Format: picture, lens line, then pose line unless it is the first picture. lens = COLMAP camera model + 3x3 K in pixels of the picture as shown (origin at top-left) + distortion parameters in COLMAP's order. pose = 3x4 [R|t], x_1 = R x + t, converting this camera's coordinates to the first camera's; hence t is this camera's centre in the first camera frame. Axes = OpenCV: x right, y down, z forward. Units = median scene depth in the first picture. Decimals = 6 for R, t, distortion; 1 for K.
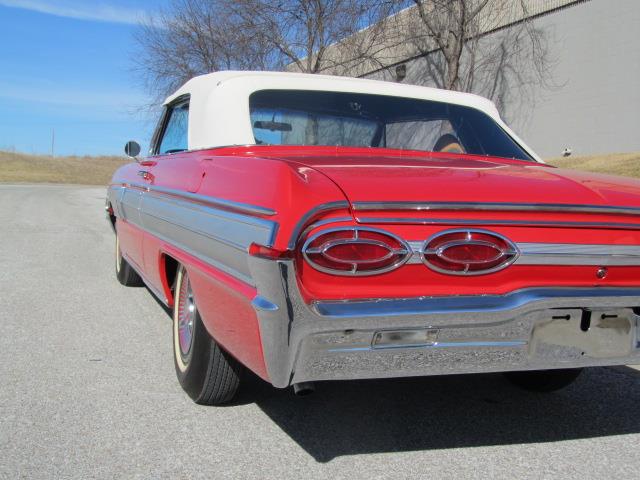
lens RADIAL K [[788.7, 0, 320.0], [0, 788.7, 240.0], [0, 0, 1]] dist [-0.101442, 0.044568]
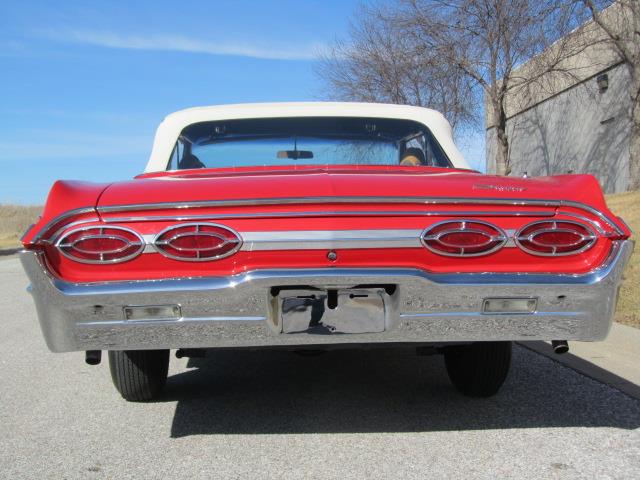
lens RADIAL K [[902.3, 0, 320.0], [0, 902.3, 240.0], [0, 0, 1]] dist [-0.119435, 0.088508]
pose [[0.961251, -0.055219, -0.270087, 0.456919], [0.039489, 0.997211, -0.063334, 0.066237], [0.272831, 0.050215, 0.960751, -0.178512]]
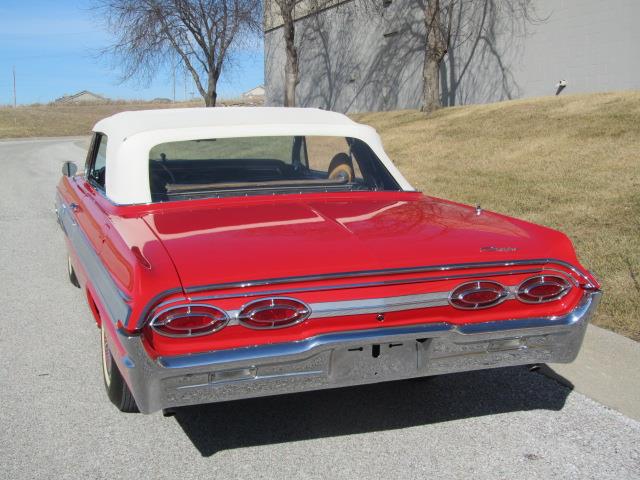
lens RADIAL K [[902.3, 0, 320.0], [0, 902.3, 240.0], [0, 0, 1]] dist [-0.119435, 0.088508]
pose [[0.998099, -0.060183, -0.013282, 0.184898], [0.061011, 0.995335, 0.074743, -0.142647], [0.008722, -0.075411, 0.997114, -0.376777]]
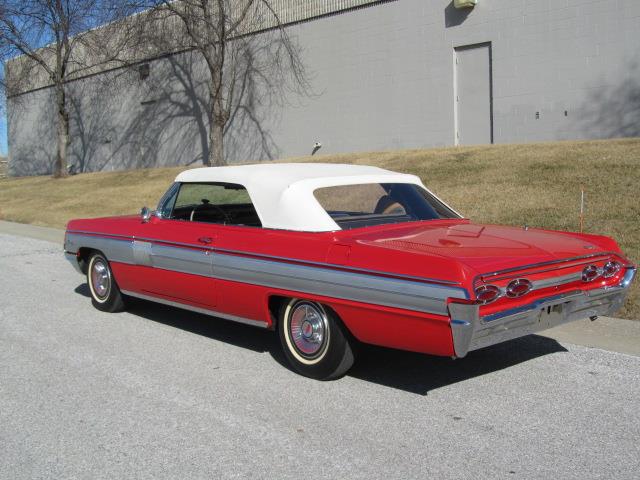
lens RADIAL K [[788.7, 0, 320.0], [0, 788.7, 240.0], [0, 0, 1]] dist [-0.101442, 0.044568]
pose [[0.922143, -0.097668, 0.374317, -0.740219], [0.083661, 0.995055, 0.053531, -0.184157], [-0.377694, -0.018047, 0.925754, -0.569149]]
